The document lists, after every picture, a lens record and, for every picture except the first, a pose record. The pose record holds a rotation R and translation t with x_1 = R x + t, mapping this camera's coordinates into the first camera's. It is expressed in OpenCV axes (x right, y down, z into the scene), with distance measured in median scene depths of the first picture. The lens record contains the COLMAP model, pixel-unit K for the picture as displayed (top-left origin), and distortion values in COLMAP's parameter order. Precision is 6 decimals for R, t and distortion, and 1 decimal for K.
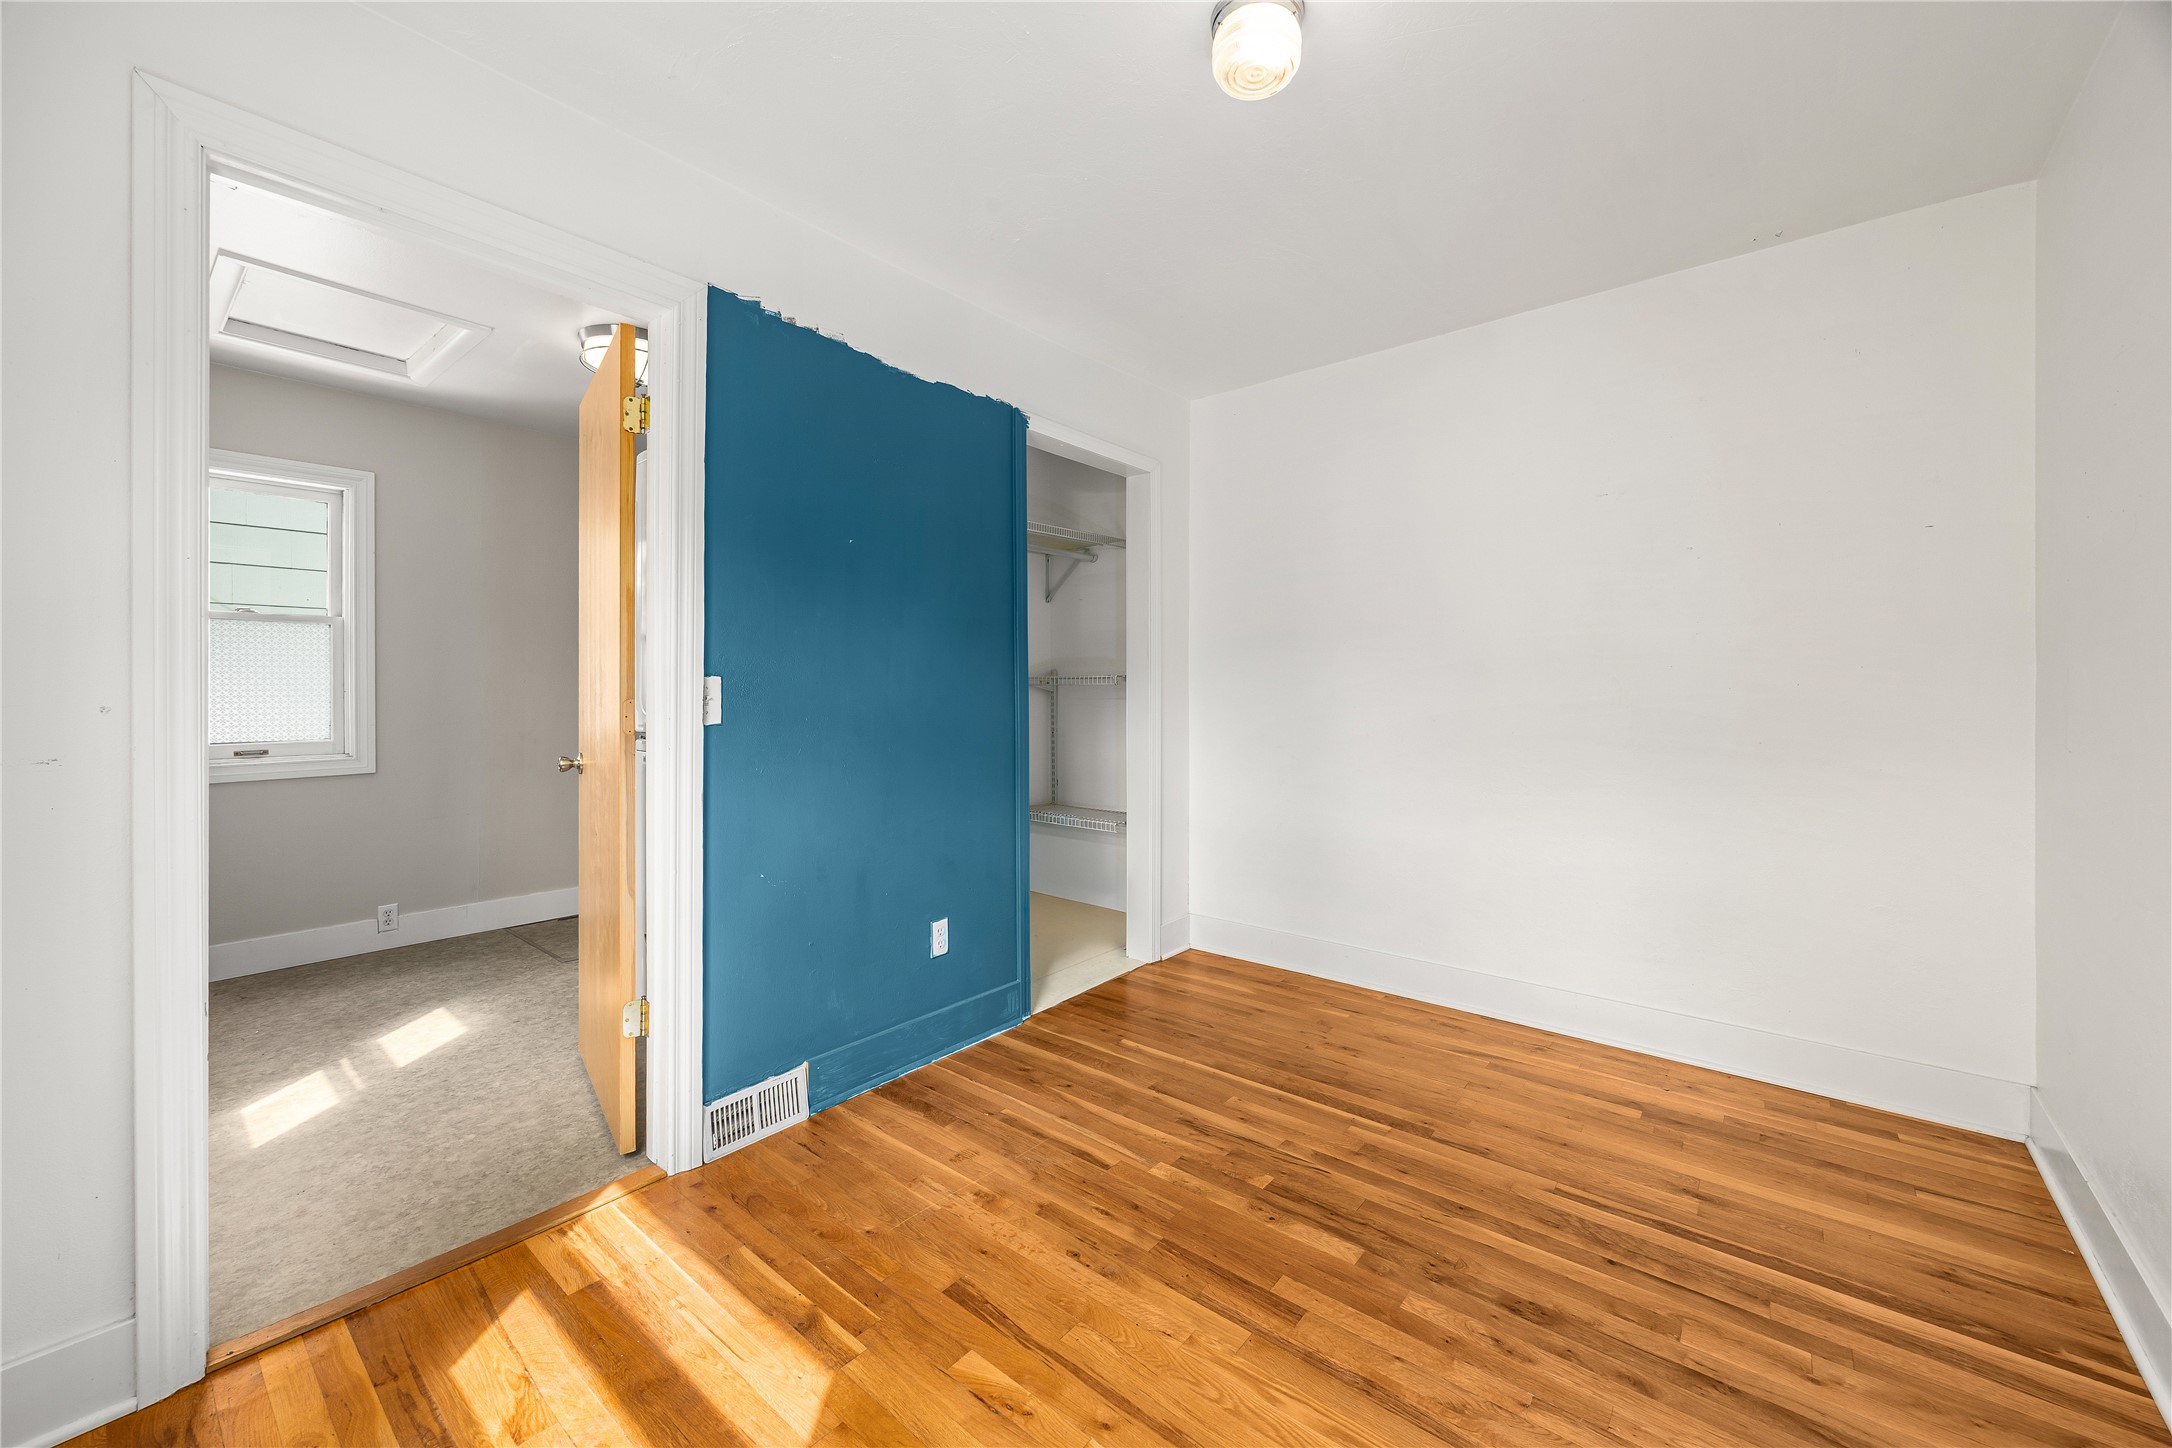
lens RADIAL K [[839.2, 0, 1087.3], [0, 839.2, 717.9], [0, 0, 1]] dist [-0.001394, -0.000213]
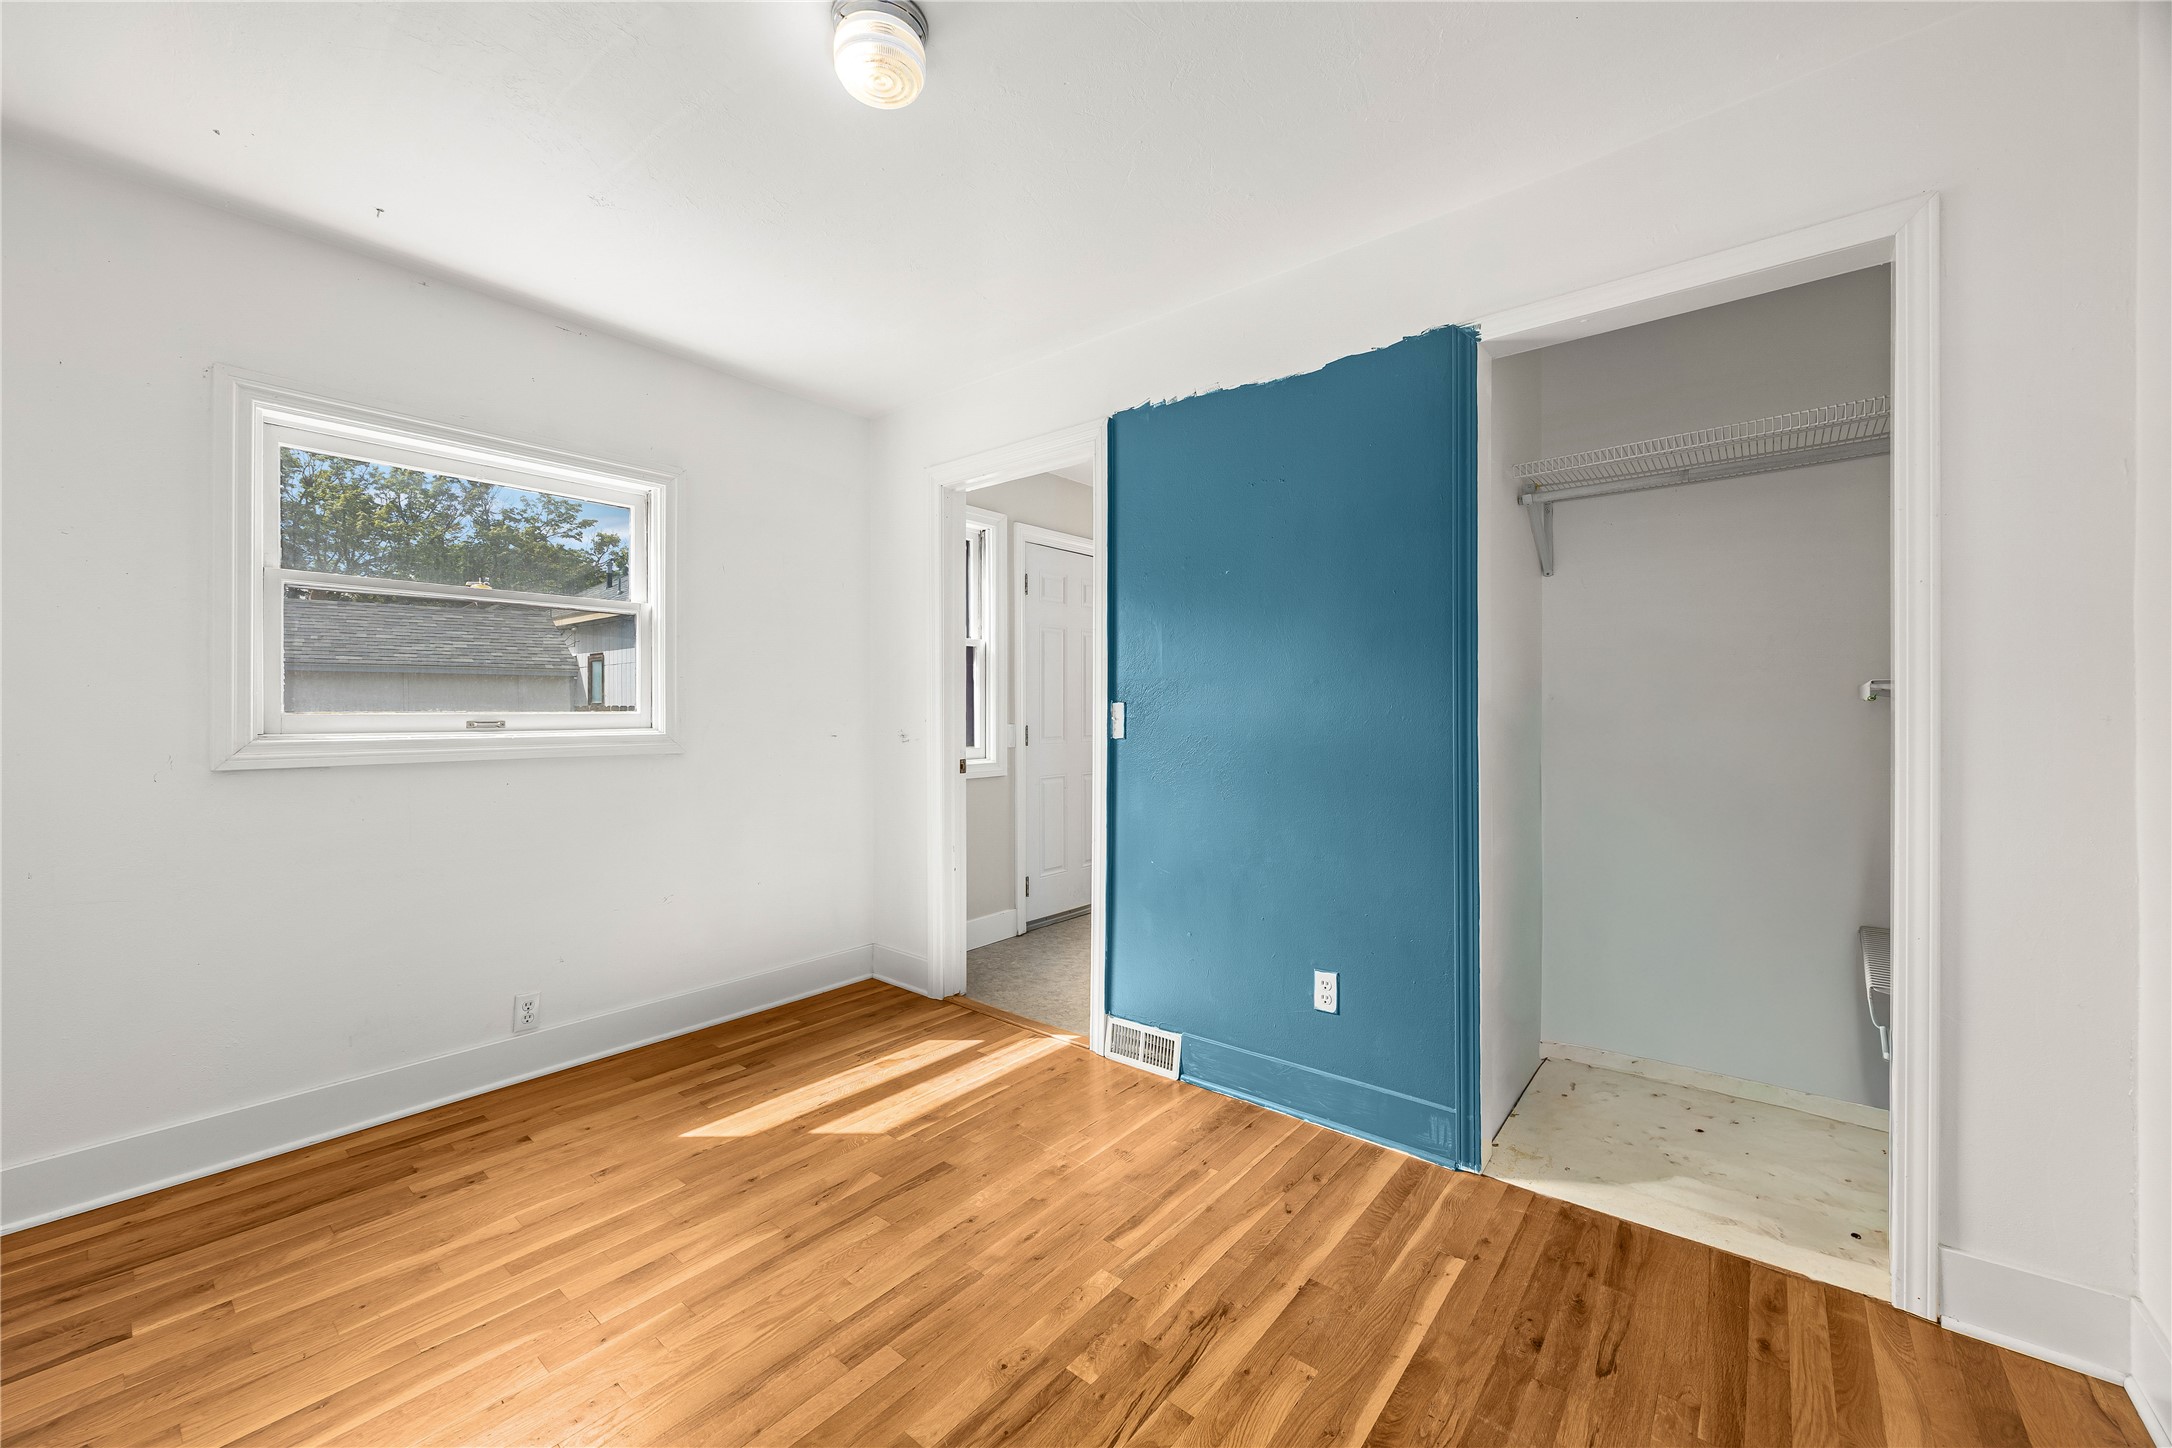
lens RADIAL K [[839.2, 0, 1087.3], [0, 839.2, 717.9], [0, 0, 1]] dist [-0.001394, -0.000213]
pose [[-0.006278, 0.003251, -0.999975, 0.928414], [-0.026468, 0.999644, 0.003417, -0.031514], [0.999630, 0.026489, -0.006190, 0.965331]]
